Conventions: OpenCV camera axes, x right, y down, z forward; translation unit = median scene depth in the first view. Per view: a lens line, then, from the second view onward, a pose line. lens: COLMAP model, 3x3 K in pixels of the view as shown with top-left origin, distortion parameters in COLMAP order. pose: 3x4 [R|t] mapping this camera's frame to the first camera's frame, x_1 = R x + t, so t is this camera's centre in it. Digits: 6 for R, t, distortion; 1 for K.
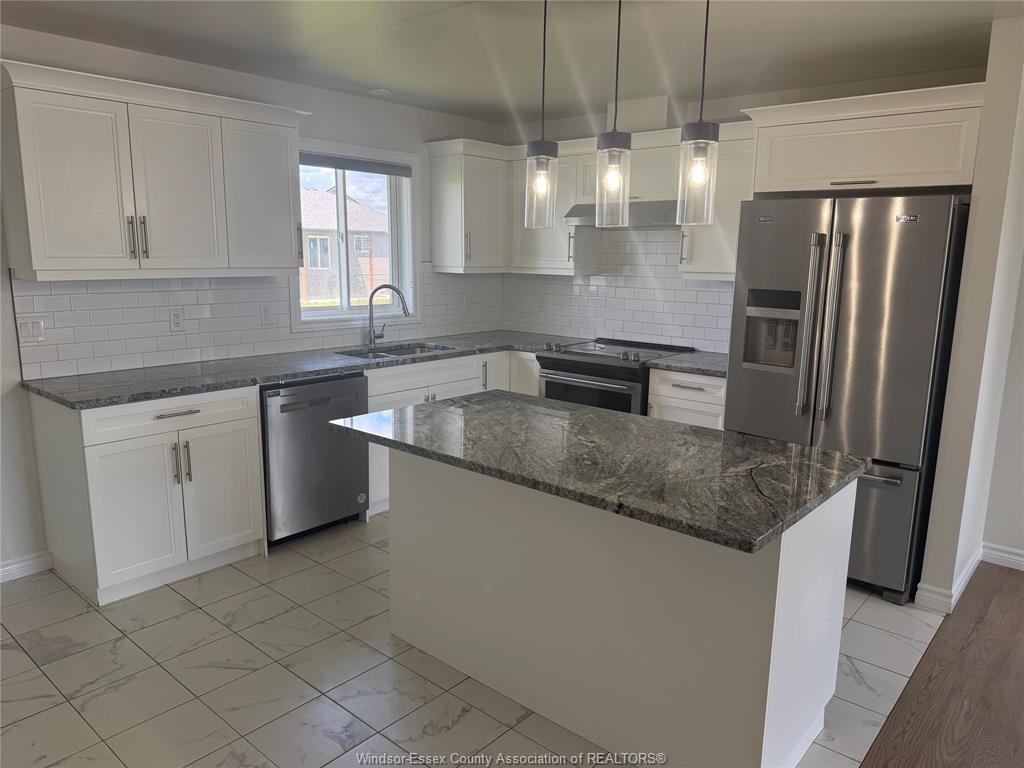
lens RADIAL K [[719.7, 0, 519.7], [0, 719.7, 386.0], [0, 0, 1]] dist [0.023514, -0.034624]
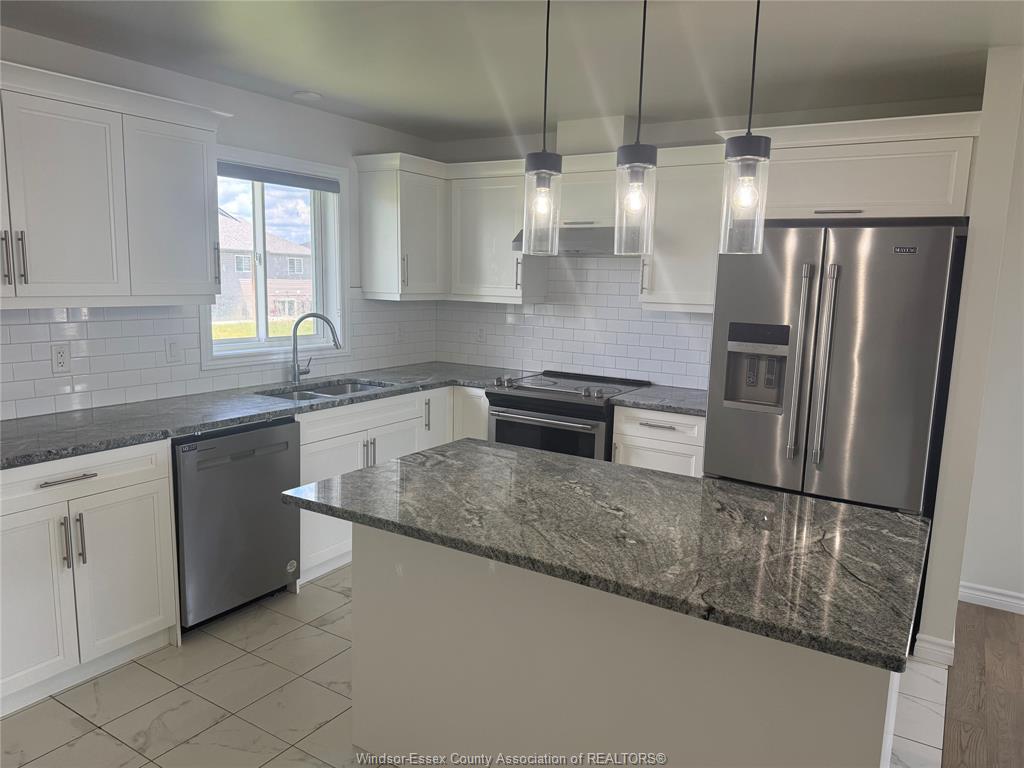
lens RADIAL K [[719.7, 0, 520.2], [0, 719.7, 384.0], [0, 0, 1]] dist [0.023514, -0.034624]
pose [[0.988002, -0.011535, 0.154010, -0.092137], [0.016569, 0.999368, -0.031440, -0.029323], [-0.153550, 0.033614, 0.987569, 0.122168]]
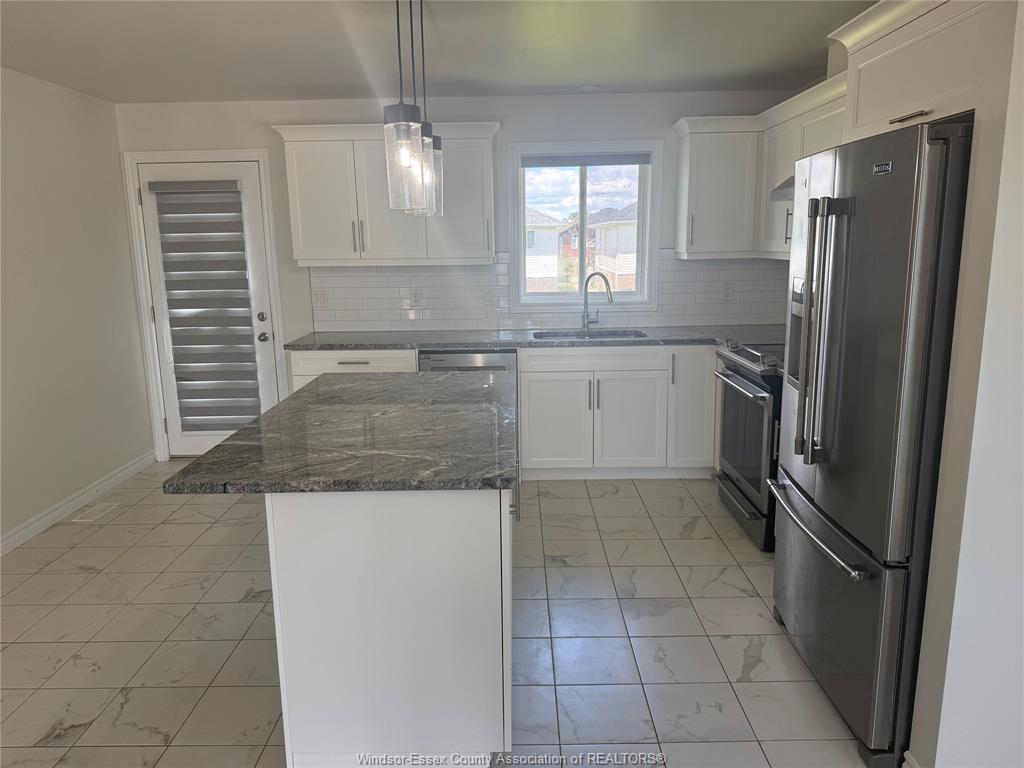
lens RADIAL K [[719.7, 0, 509.8], [0, 719.7, 383.5], [0, 0, 1]] dist [0.023514, -0.034624]
pose [[0.645199, 0.120827, -0.754400, 0.685870], [-0.115407, 0.991498, 0.060100, -0.035804], [0.755248, 0.048287, 0.653658, 0.285106]]
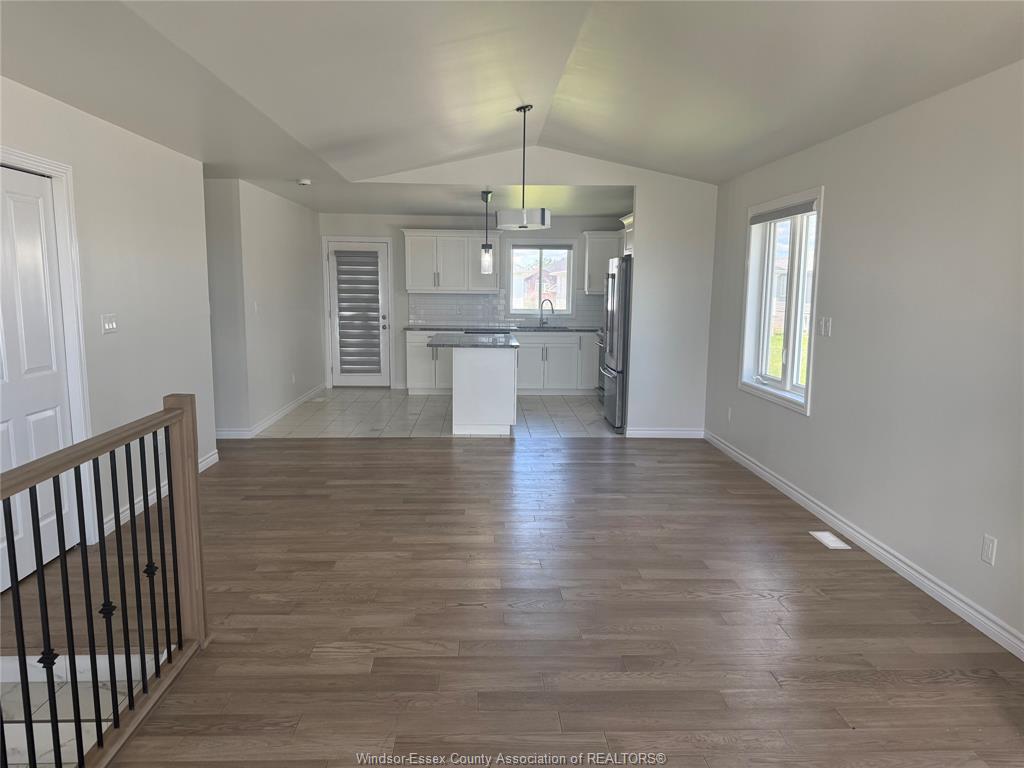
lens RADIAL K [[719.7, 0, 532.4], [0, 719.7, 398.2], [0, 0, 1]] dist [0.023514, -0.034624]
pose [[0.705595, 0.100685, -0.701426, 1.750787], [-0.132437, 0.991150, 0.009049, 0.189182], [0.696129, 0.086509, 0.712685, -0.762251]]
